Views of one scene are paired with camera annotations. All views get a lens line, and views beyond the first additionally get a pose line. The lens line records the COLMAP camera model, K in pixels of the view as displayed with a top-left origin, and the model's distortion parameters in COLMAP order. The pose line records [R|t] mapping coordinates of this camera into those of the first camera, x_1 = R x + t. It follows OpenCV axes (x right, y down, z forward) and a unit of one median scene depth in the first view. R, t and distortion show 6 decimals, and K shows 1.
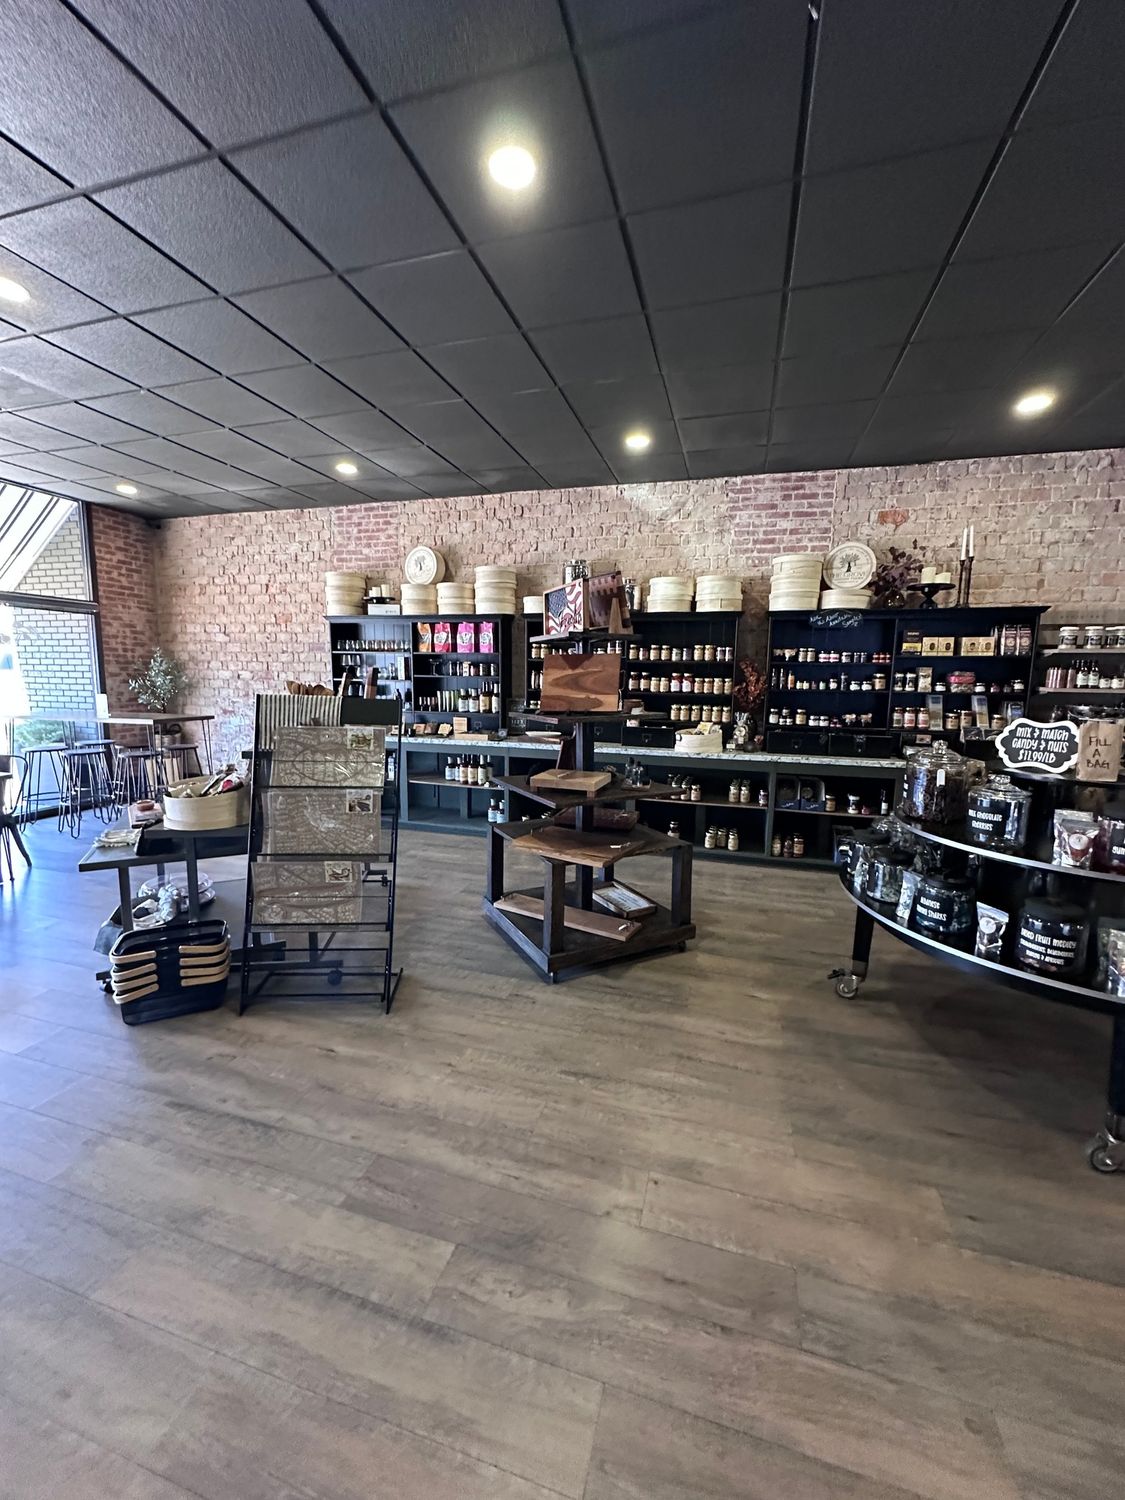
lens RADIAL K [[596.3, 0, 563.3], [0, 596.3, 752.0], [0, 0, 1]] dist [-0.003320, 0.000636]
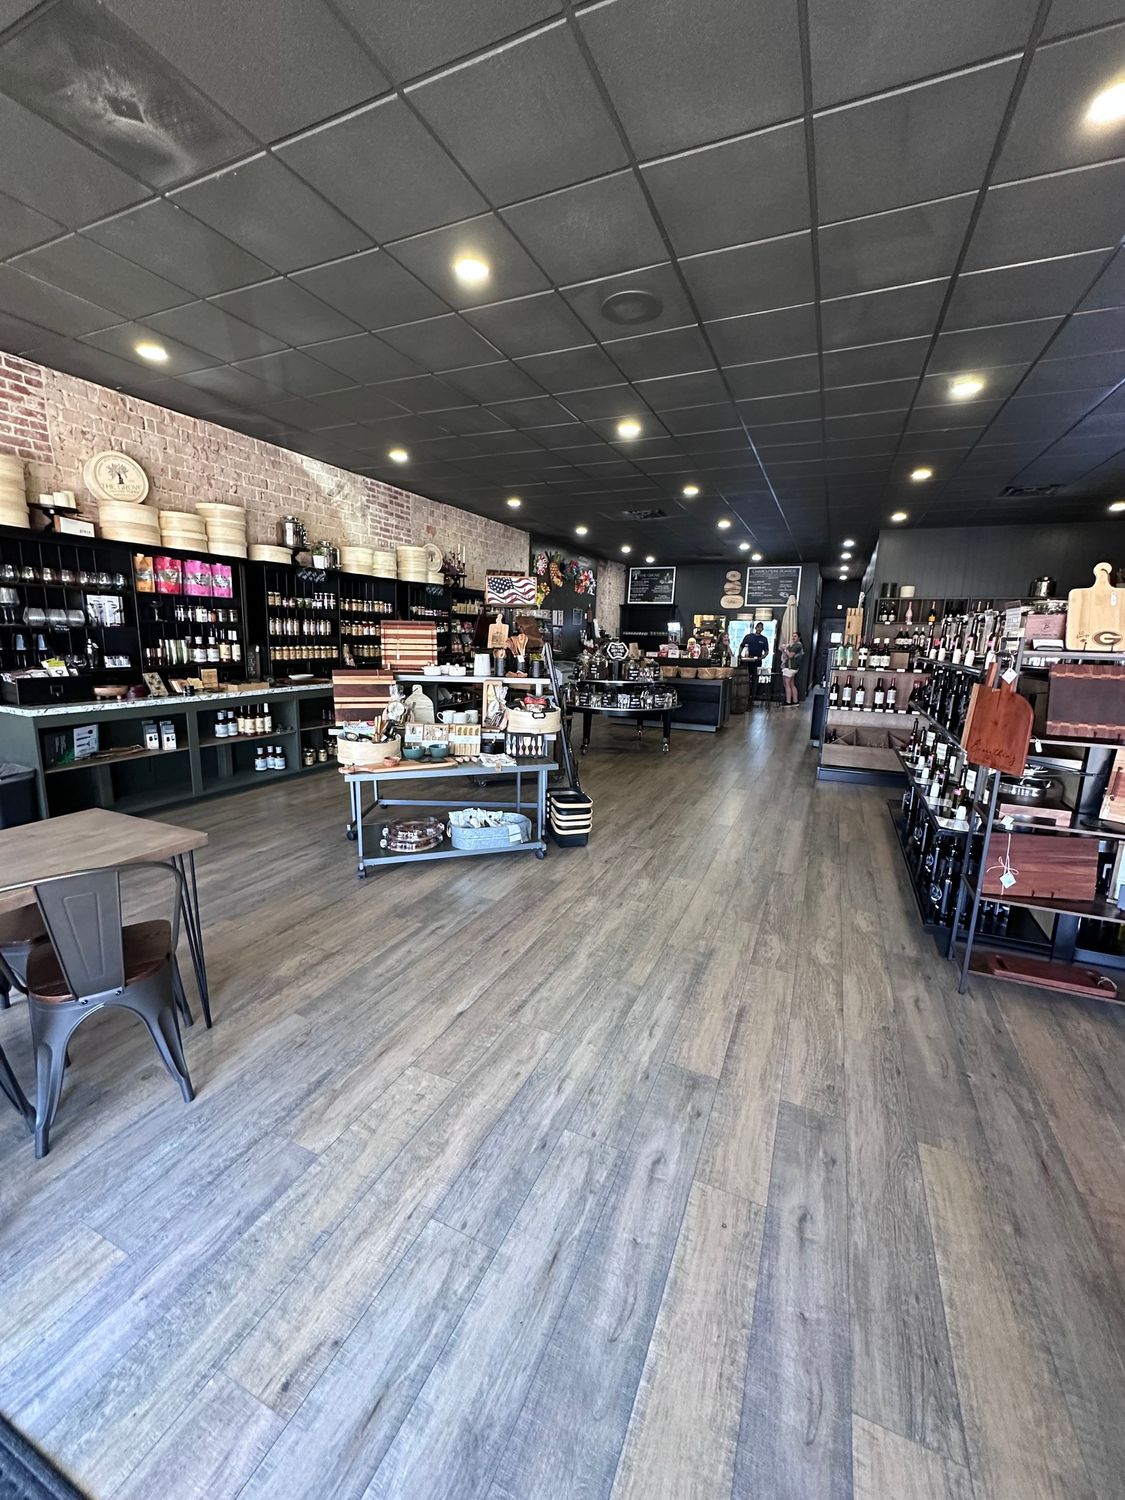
lens RADIAL K [[596.3, 0, 563.3], [0, 596.3, 752.0], [0, 0, 1]] dist [-0.003320, 0.000636]
pose [[0.134121, -0.209841, 0.968493, -1.207408], [0.102769, 0.974998, 0.197019, -0.069846], [-0.985622, 0.073107, 0.152333, 0.412933]]
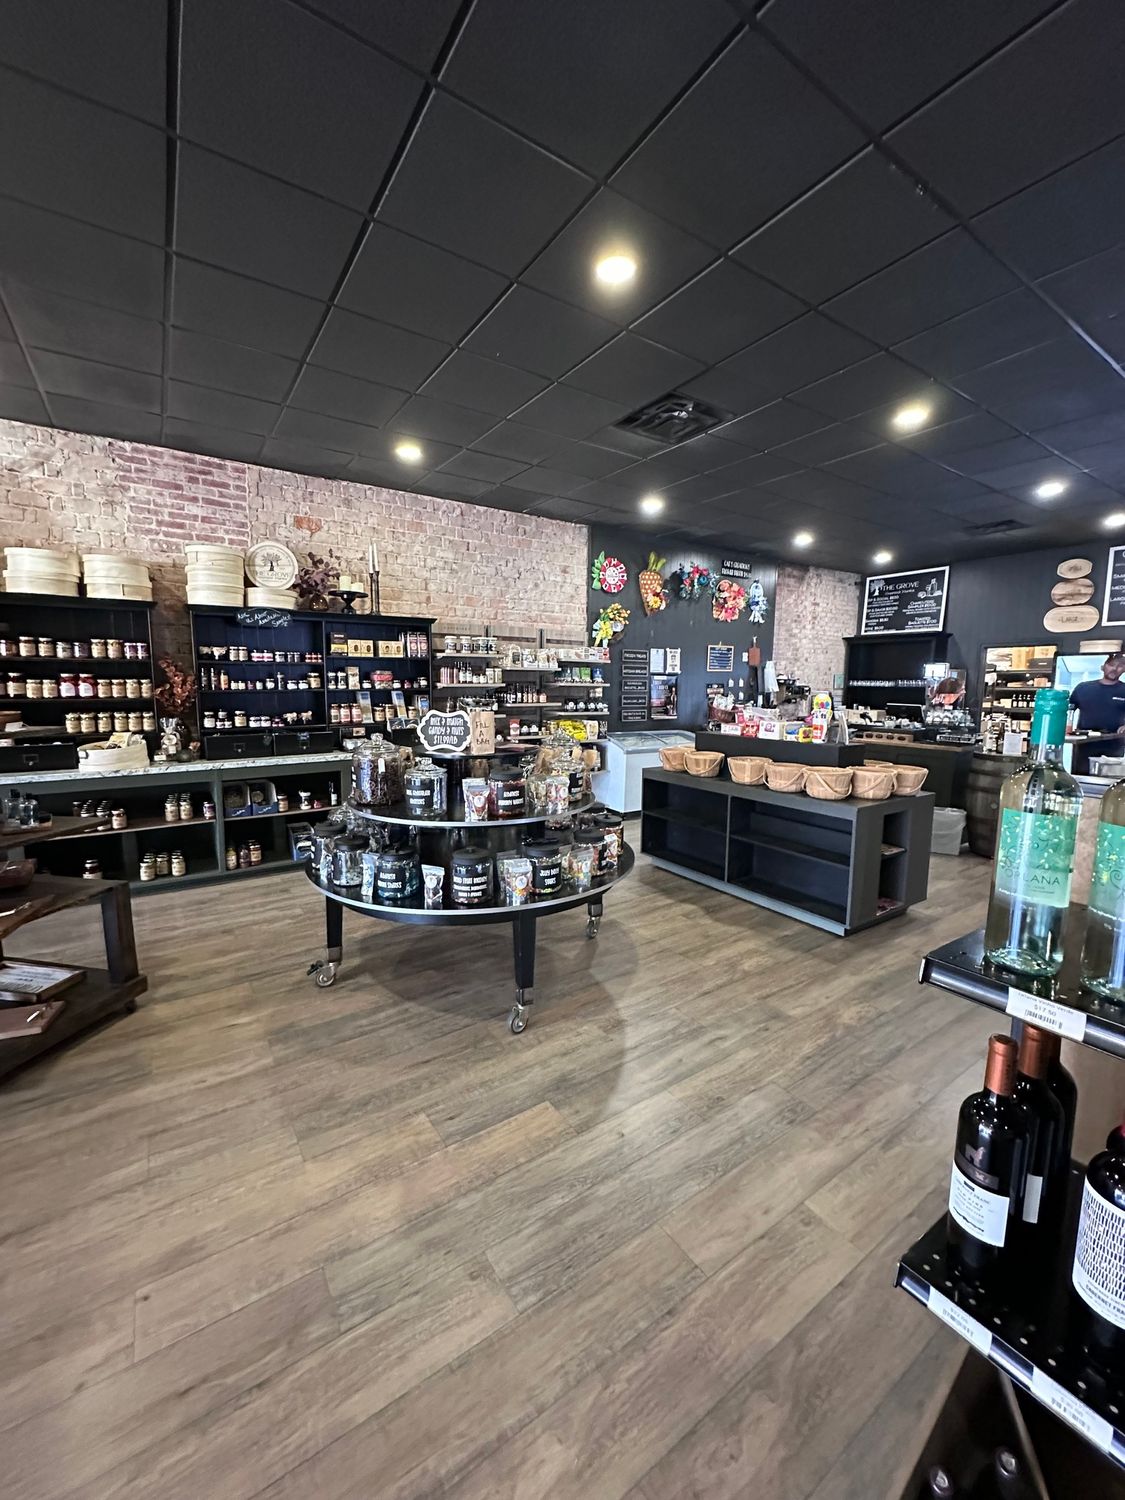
lens RADIAL K [[596.3, 0, 563.3], [0, 596.3, 752.0], [0, 0, 1]] dist [-0.003320, 0.000636]
pose [[0.633411, -0.106709, 0.766422, -0.009420], [0.102821, 0.993270, 0.053317, -0.003986], [-0.766954, 0.045033, 0.640120, -0.001145]]
